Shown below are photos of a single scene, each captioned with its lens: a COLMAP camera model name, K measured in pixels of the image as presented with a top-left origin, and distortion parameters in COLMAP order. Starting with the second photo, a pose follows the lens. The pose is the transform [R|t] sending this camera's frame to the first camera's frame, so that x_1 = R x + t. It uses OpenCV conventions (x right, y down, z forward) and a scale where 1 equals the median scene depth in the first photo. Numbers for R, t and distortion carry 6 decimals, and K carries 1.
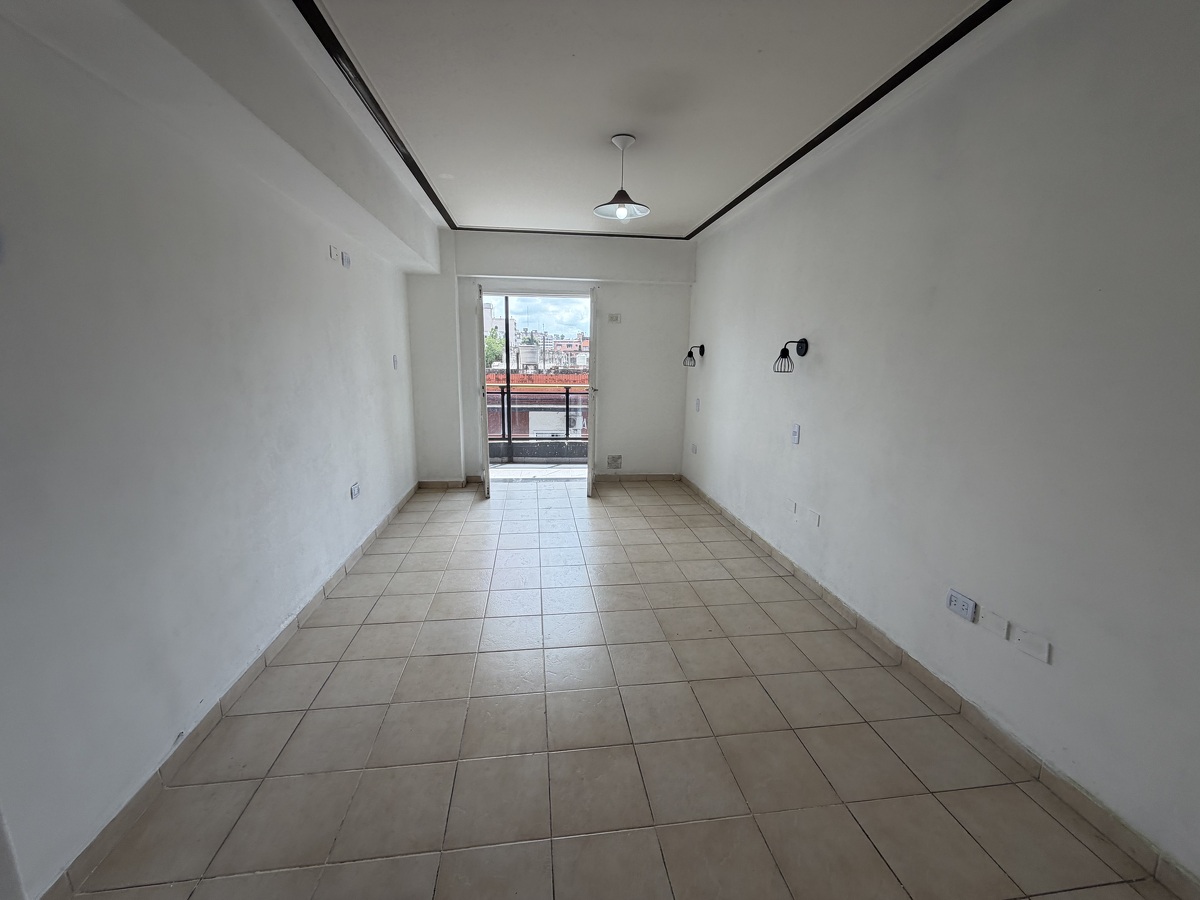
lens RADIAL K [[478.1, 0, 596.4], [0, 478.1, 451.5], [0, 0, 1]] dist [0.000459, 0.000000]
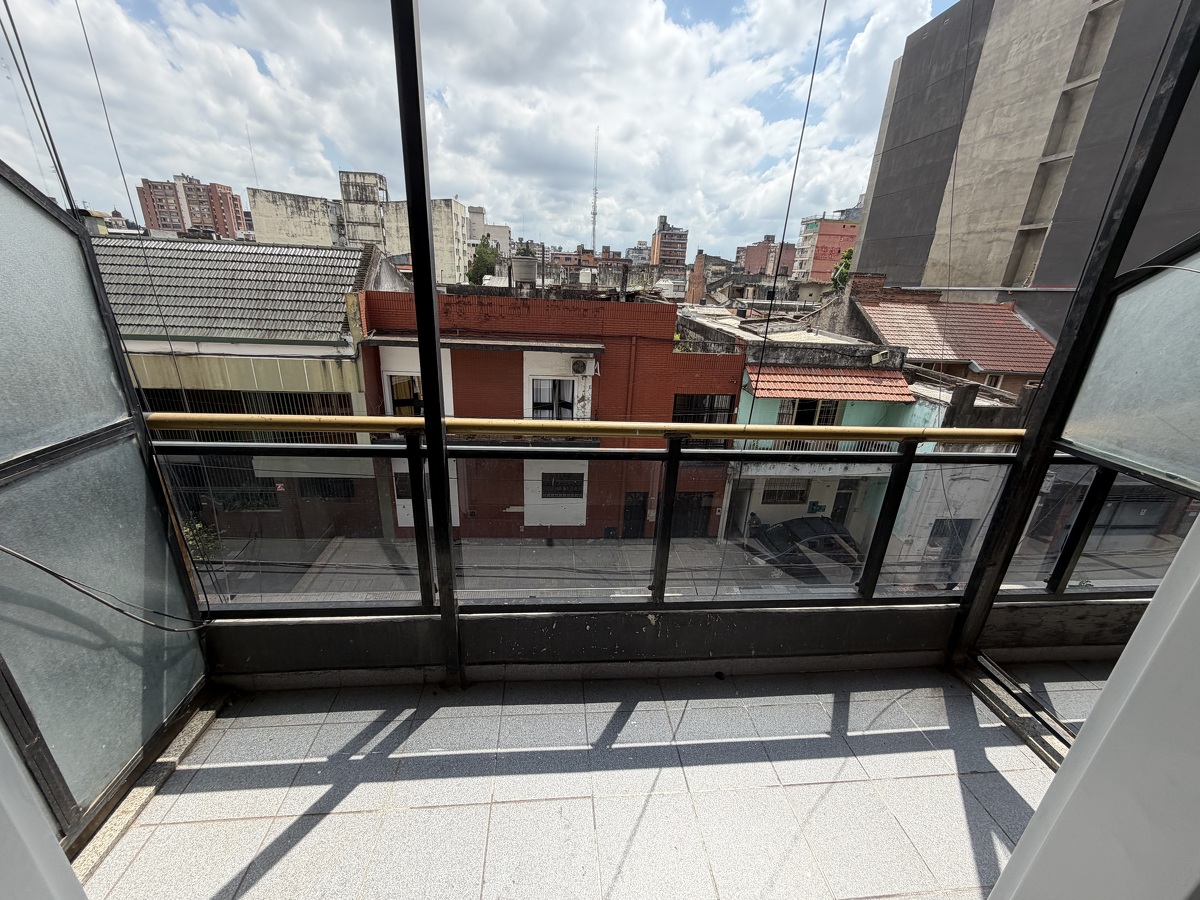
lens RADIAL K [[478.1, 0, 596.4], [0, 478.1, 451.5], [0, 0, 1]] dist [0.000459, 0.000000]
pose [[0.999482, 0.029024, 0.013929, -0.132421], [-0.030899, 0.986299, 0.162047, -0.207882], [-0.009035, -0.162393, 0.986685, 0.952099]]
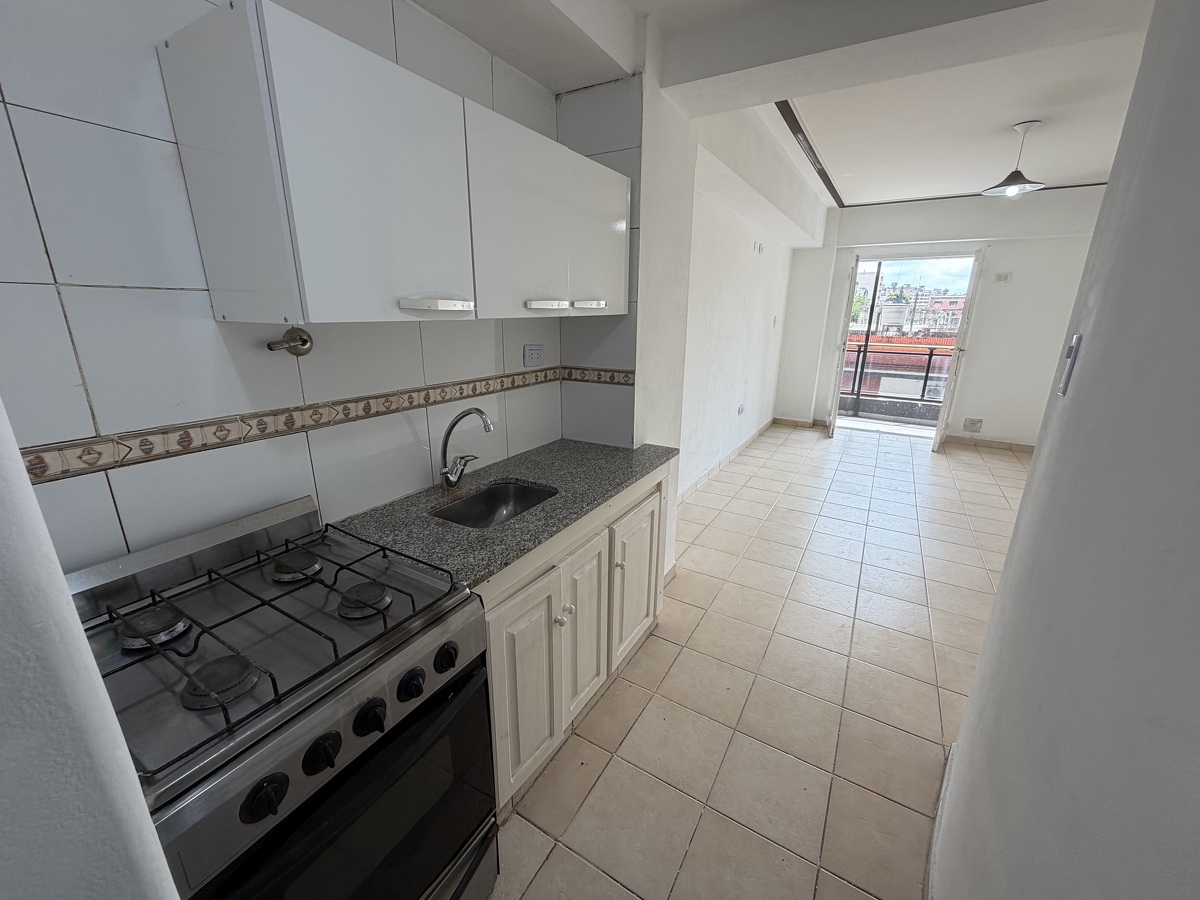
lens RADIAL K [[478.1, 0, 596.4], [0, 478.1, 451.5], [0, 0, 1]] dist [0.000459, 0.000000]
pose [[0.780519, 0.170023, -0.601566, 0.037140], [-0.122006, 0.985229, 0.120159, 0.054785], [0.613110, -0.020392, 0.789734, -0.283931]]
